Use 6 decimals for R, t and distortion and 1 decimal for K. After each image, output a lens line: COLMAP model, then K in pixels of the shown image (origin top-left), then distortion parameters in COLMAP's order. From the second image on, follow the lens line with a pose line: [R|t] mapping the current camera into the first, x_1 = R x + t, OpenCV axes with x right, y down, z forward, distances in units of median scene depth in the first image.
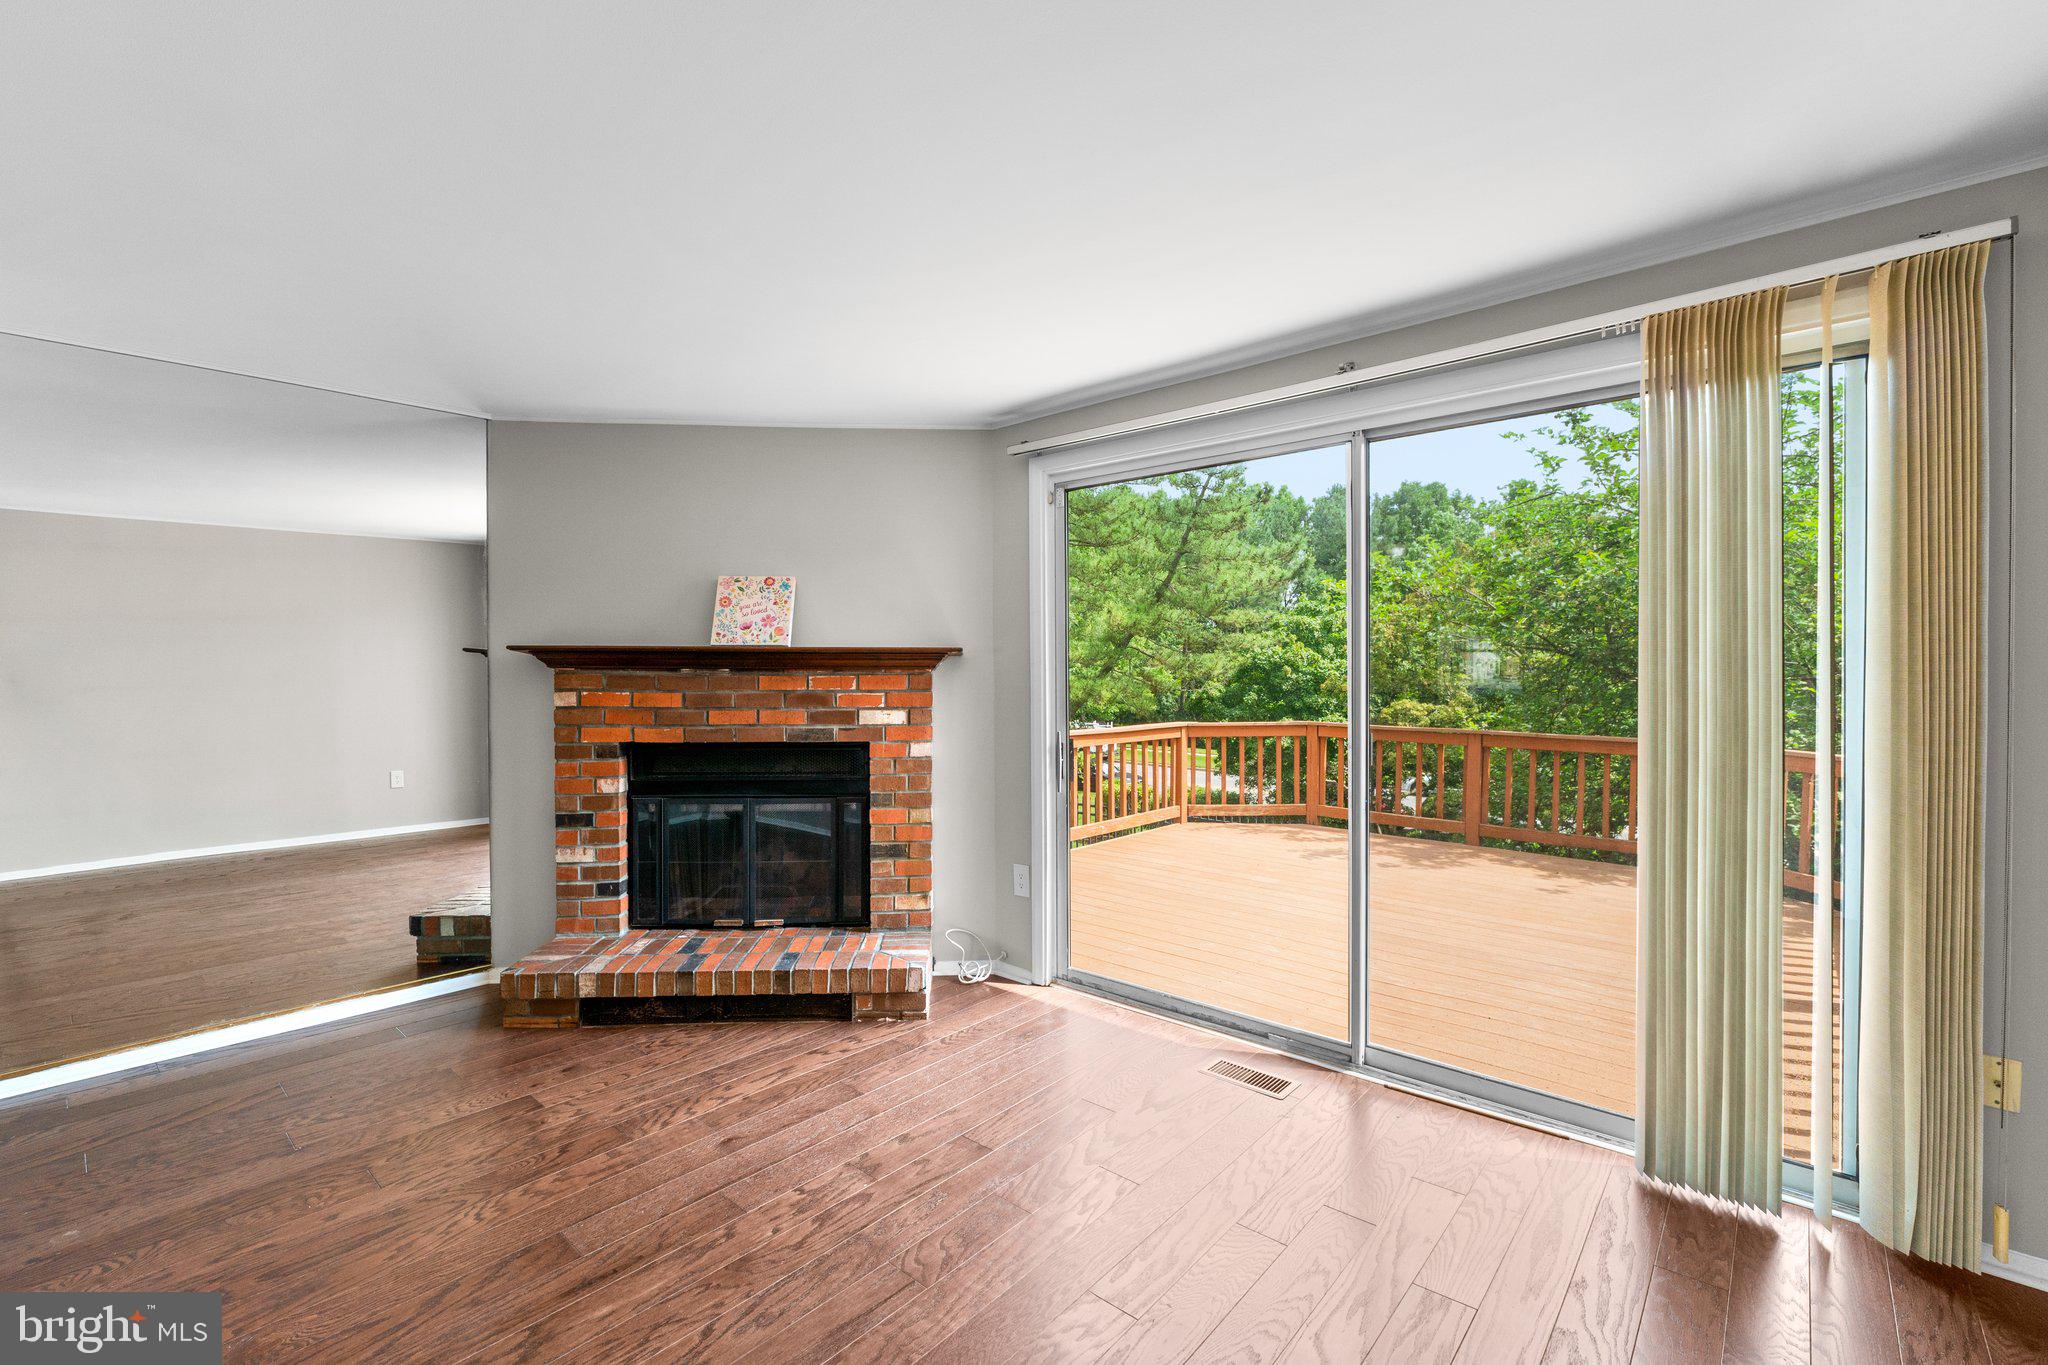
lens RADIAL K [[869.3, 0, 1014.3], [0, 869.3, 678.8], [0, 0, 1]] dist [-0.009715, -0.000082]
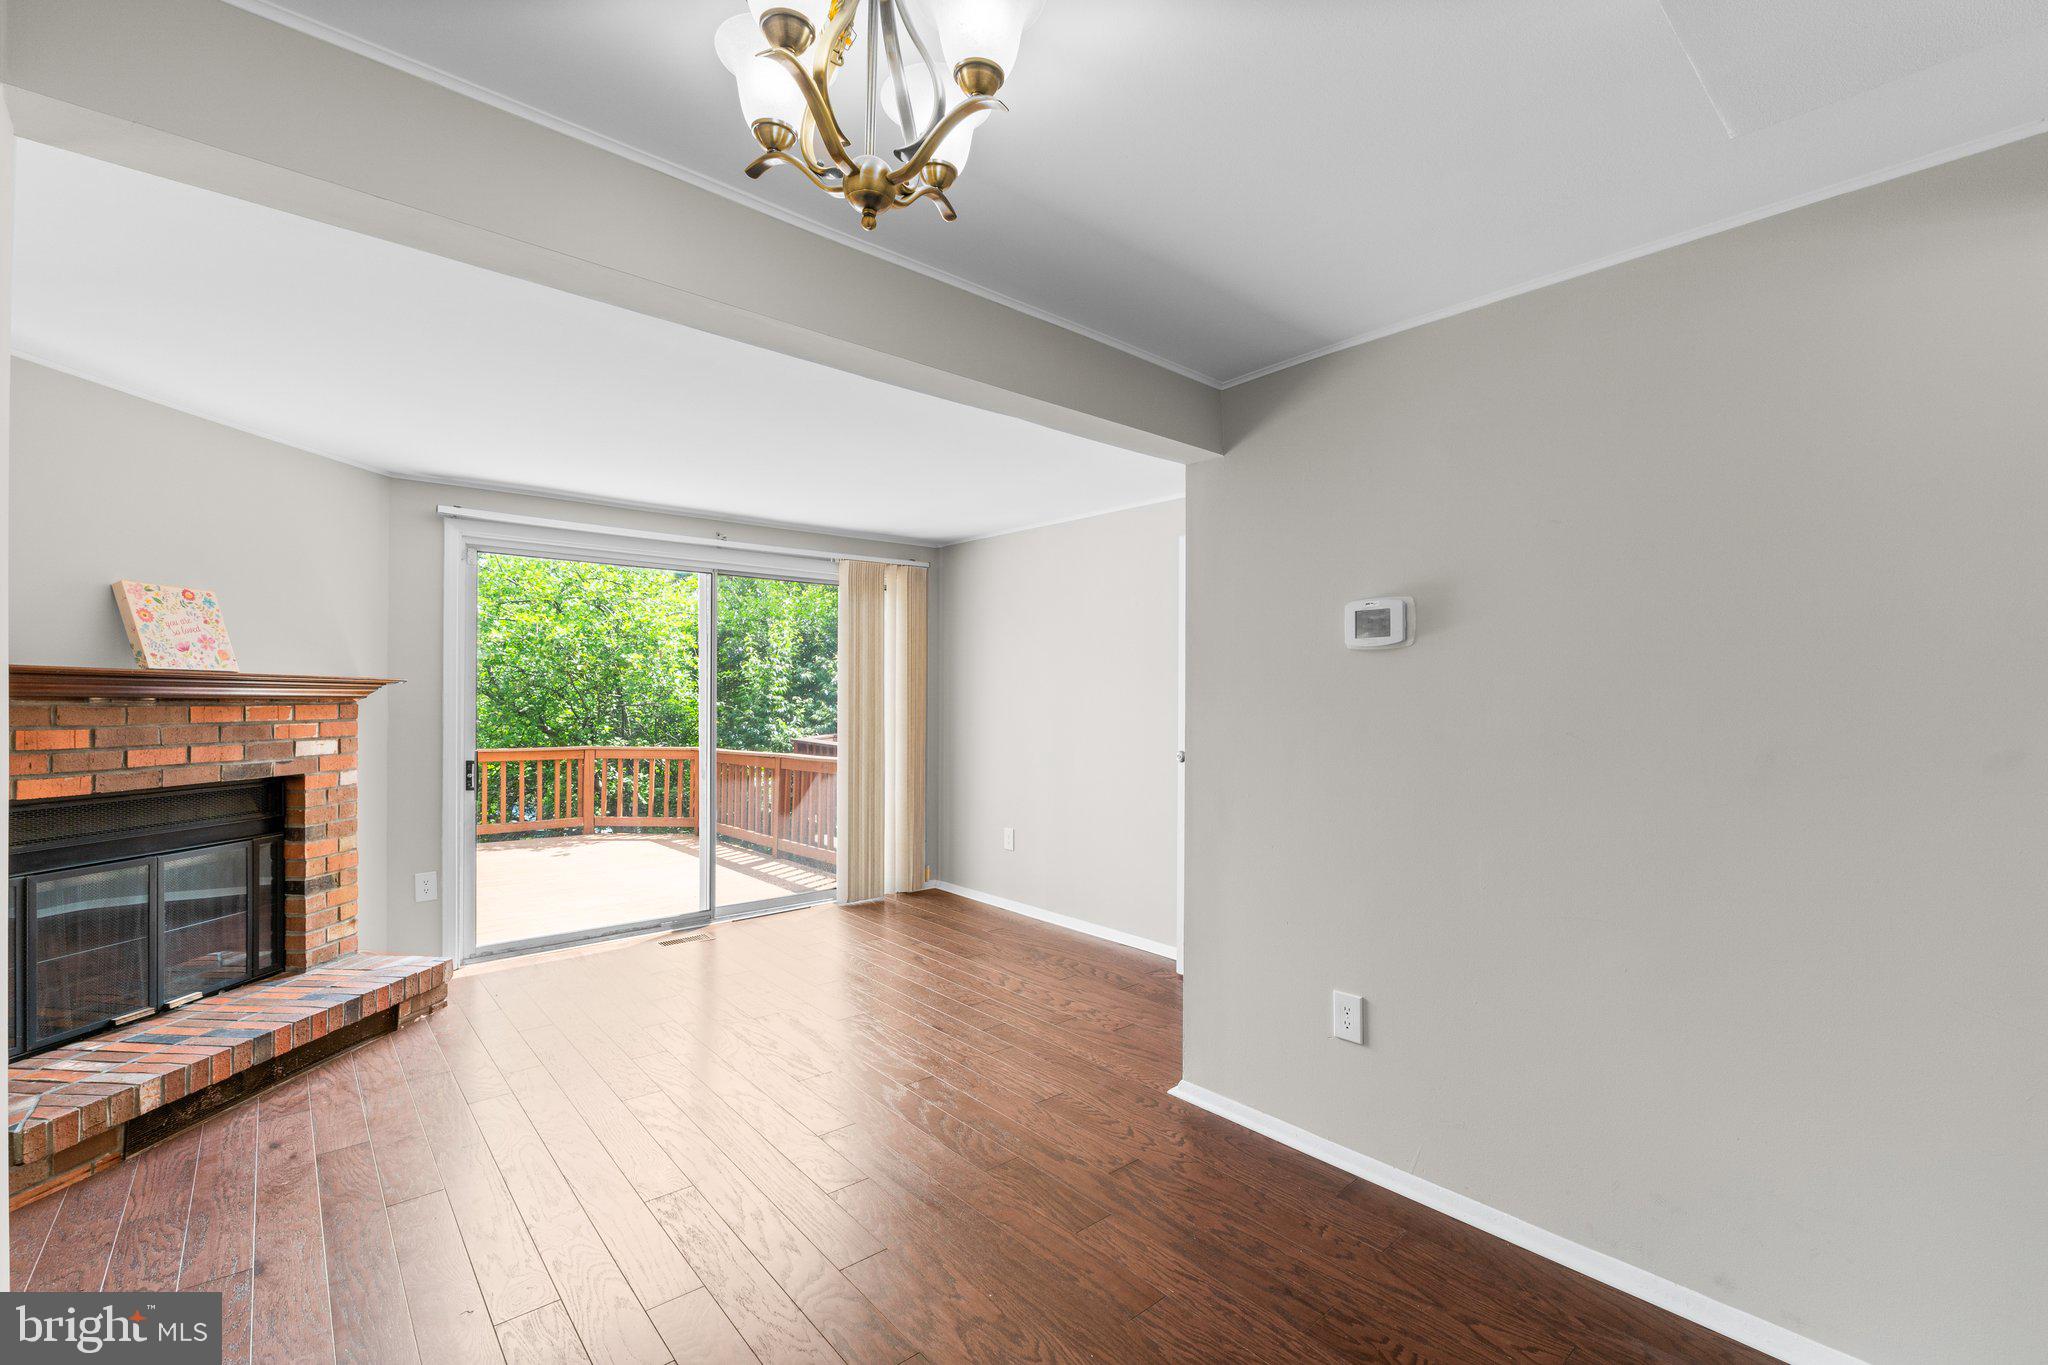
lens RADIAL K [[869.3, 0, 1019.4], [0, 869.3, 692.1], [0, 0, 1]] dist [-0.009715, -0.000082]
pose [[0.142577, 0.008707, 0.989745, -1.016059], [0.006571, 0.999931, -0.009744, -0.003761], [-0.989762, 0.007893, 0.142510, 0.081054]]
